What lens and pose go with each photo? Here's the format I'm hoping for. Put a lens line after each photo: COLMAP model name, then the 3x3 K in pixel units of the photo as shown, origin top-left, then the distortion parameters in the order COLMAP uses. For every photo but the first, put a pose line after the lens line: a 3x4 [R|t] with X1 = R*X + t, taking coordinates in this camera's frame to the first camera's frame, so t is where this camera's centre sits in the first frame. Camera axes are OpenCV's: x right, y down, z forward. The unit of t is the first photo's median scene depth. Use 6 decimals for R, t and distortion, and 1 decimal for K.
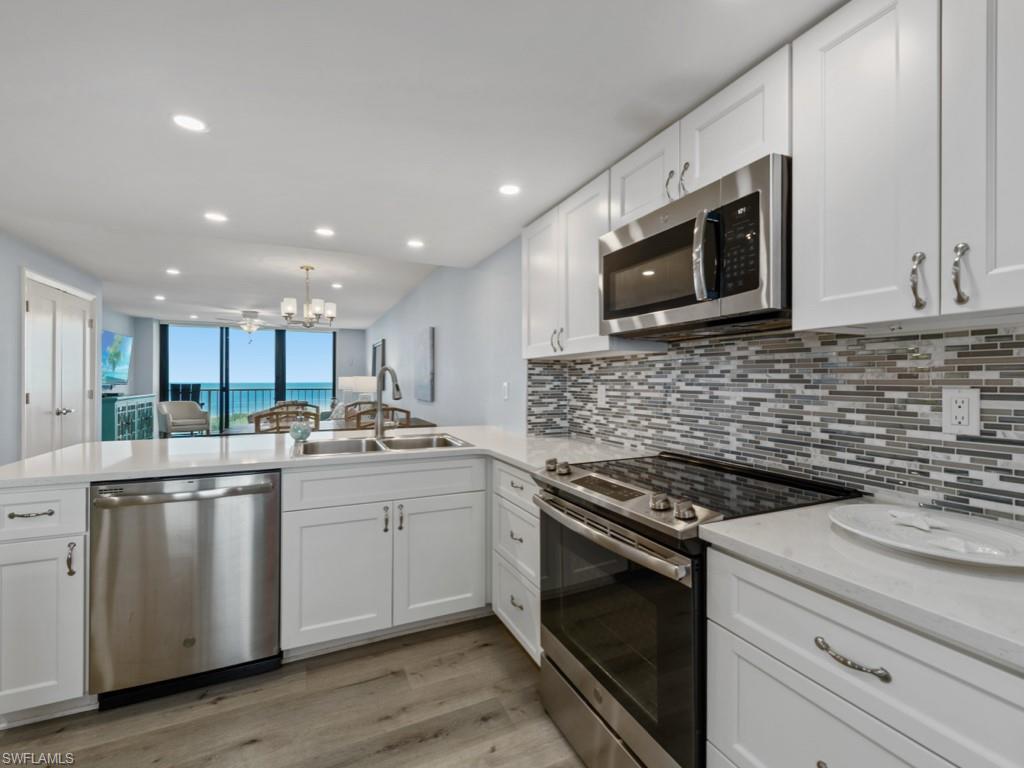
lens RADIAL K [[447.8, 0, 519.9], [0, 447.8, 380.9], [0, 0, 1]] dist [0.003660, -0.001505]
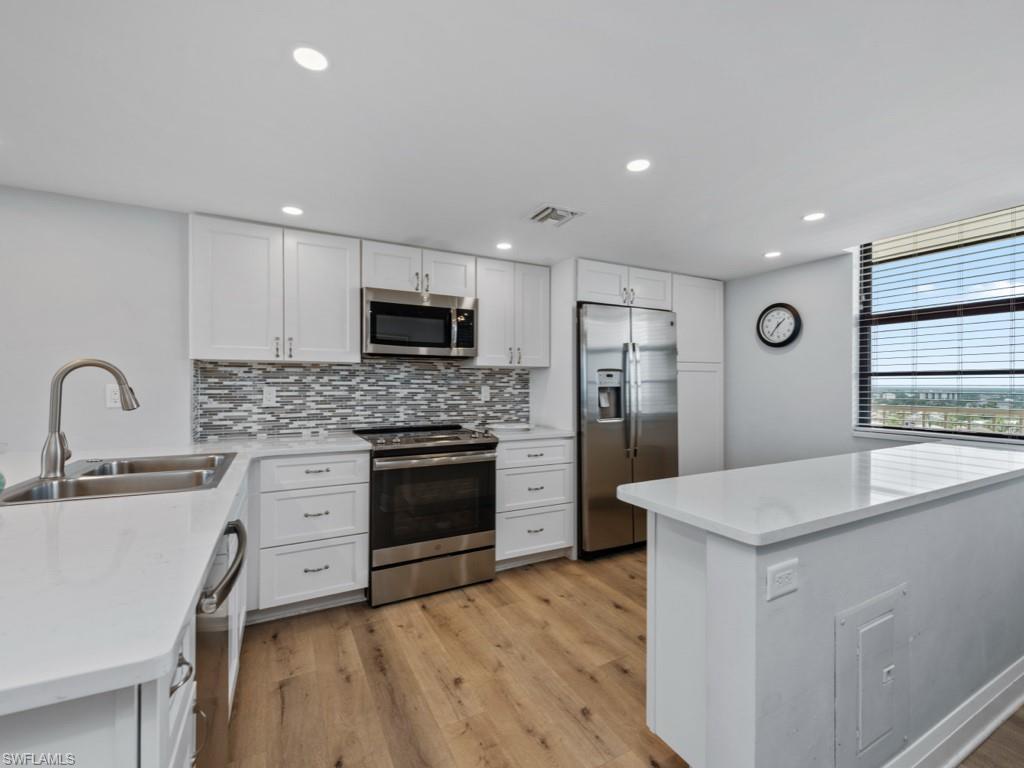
lens RADIAL K [[447.8, 0, 509.5], [0, 447.8, 386.8], [0, 0, 1]] dist [0.003660, -0.001505]
pose [[-0.038168, -0.009142, 0.999230, -1.350465], [-0.004091, 0.999951, 0.008993, -0.005279], [-0.999263, -0.003744, -0.038203, 0.588855]]
